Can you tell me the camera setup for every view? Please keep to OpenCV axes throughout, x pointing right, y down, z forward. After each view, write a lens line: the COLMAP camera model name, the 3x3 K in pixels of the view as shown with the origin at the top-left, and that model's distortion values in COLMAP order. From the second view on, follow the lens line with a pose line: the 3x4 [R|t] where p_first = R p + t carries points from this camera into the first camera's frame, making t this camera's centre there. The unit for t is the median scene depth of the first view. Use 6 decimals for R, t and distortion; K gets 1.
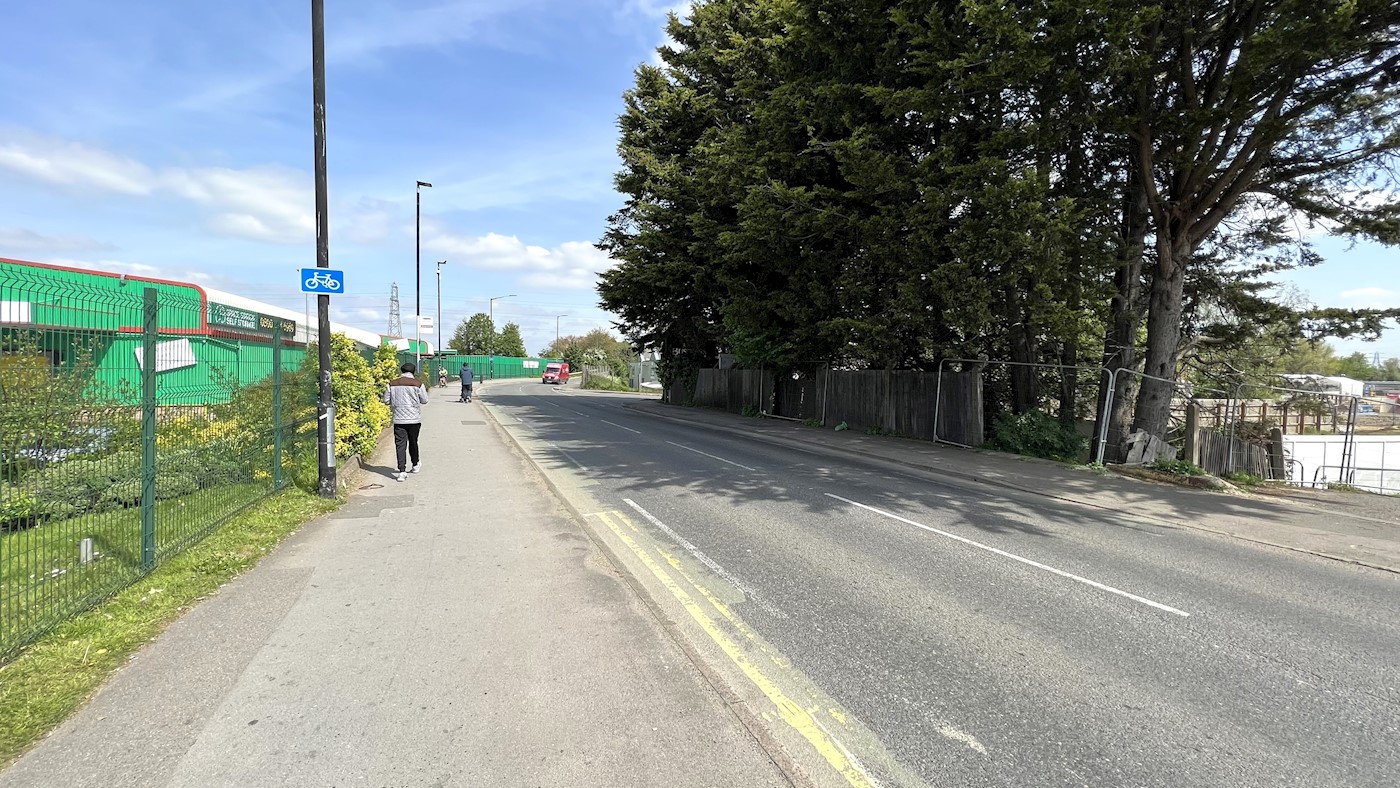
lens RADIAL K [[556.5, 0, 700.0], [0, 556.5, 394.0], [0, 0, 1]] dist [-0.000167, -0.000601]
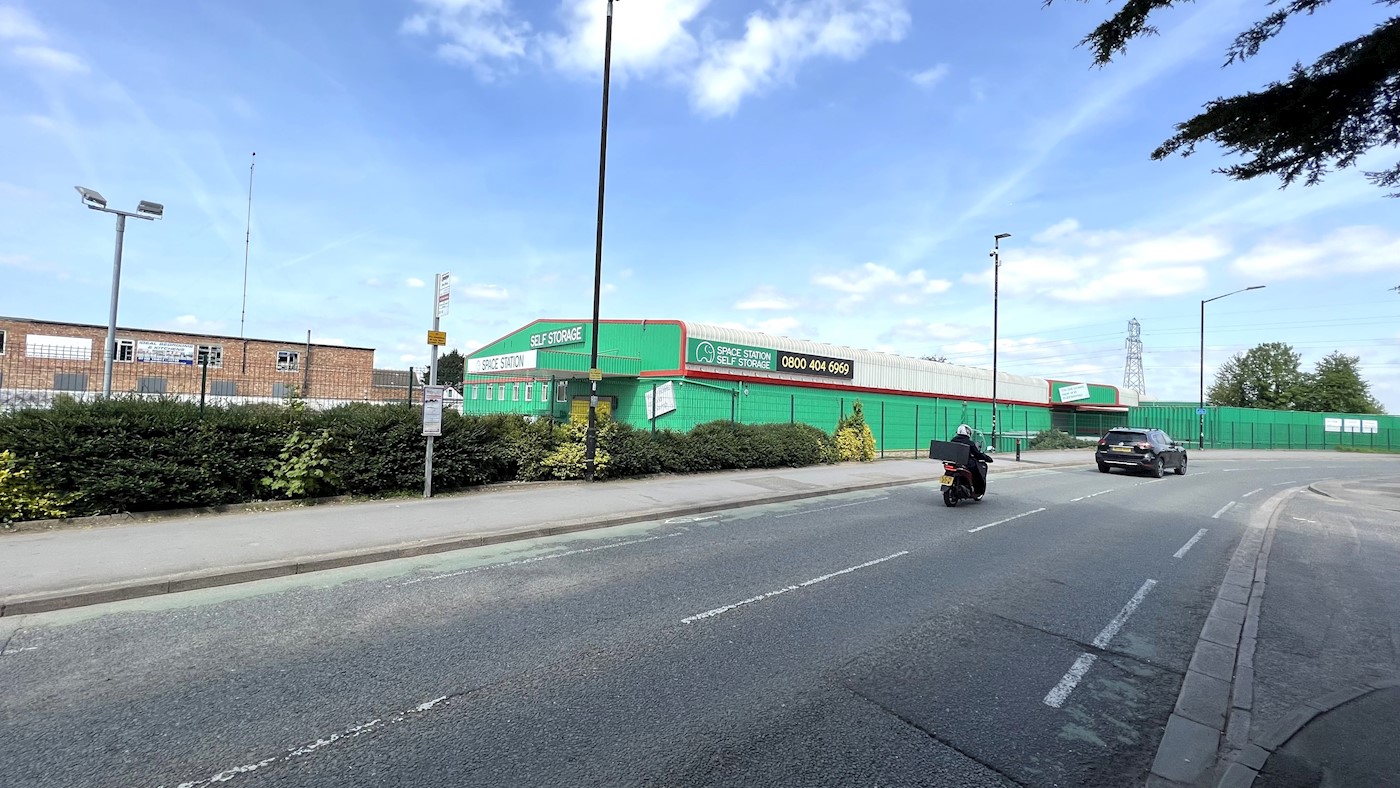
lens RADIAL K [[556.5, 0, 700.0], [0, 556.5, 394.0], [0, 0, 1]] dist [-0.000167, -0.000601]
pose [[0.329604, -0.025554, -0.943773, -0.041817], [-0.071515, 0.996086, -0.051946, -0.027031], [0.941407, 0.084616, 0.326486, 0.591955]]
